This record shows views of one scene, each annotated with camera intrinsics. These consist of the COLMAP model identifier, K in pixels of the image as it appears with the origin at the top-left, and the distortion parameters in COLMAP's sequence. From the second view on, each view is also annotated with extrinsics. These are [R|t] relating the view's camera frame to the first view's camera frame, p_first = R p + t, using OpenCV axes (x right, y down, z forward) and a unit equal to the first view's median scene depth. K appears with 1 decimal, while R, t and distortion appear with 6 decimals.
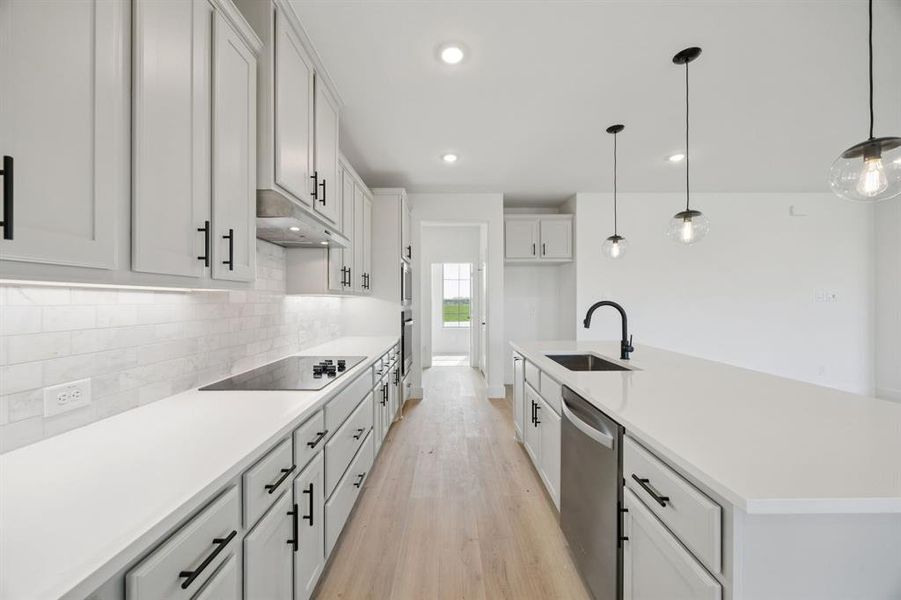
lens RADIAL K [[342.9, 0, 448.0], [0, 342.9, 300.5], [0, 0, 1]] dist [-0.001835, -0.000193]
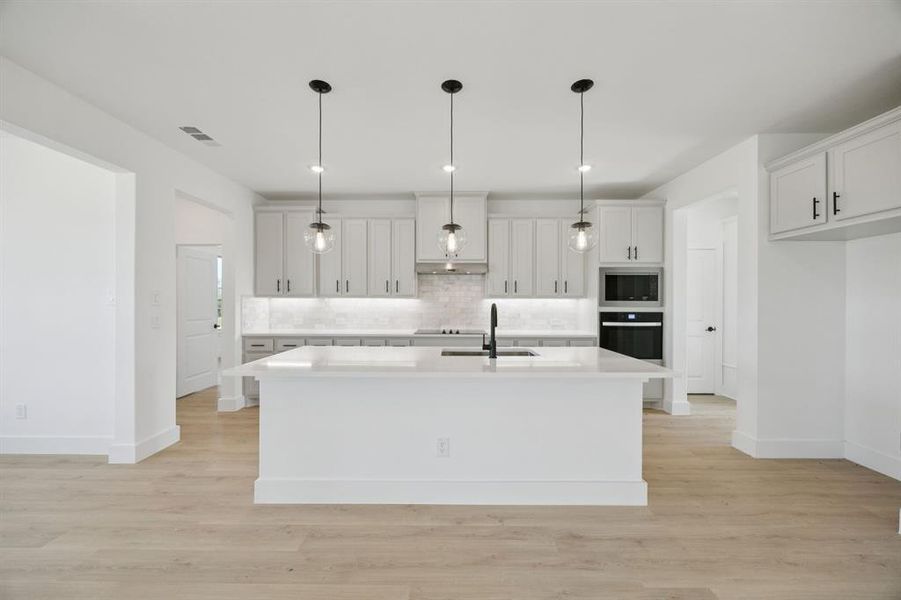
lens RADIAL K [[342.9, 0, 448.0], [0, 342.9, 300.5], [0, 0, 1]] dist [-0.001835, -0.000193]
pose [[-0.007020, 0.001942, -0.999973, 1.352783], [-0.004423, 0.999988, 0.001973, -0.006693], [0.999966, 0.004437, -0.007011, 0.736346]]
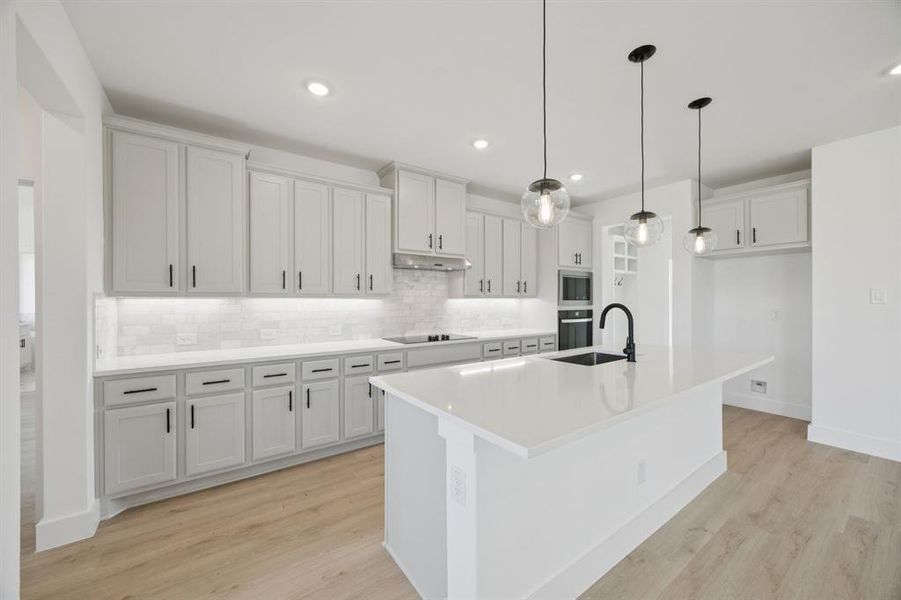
lens RADIAL K [[342.9, 0, 448.0], [0, 342.9, 300.5], [0, 0, 1]] dist [-0.001835, -0.000193]
pose [[0.581341, -0.000472, -0.813660, 0.866548], [0.000978, 1.000000, 0.000119, -0.005417], [0.813660, -0.000865, 0.581341, -0.018393]]
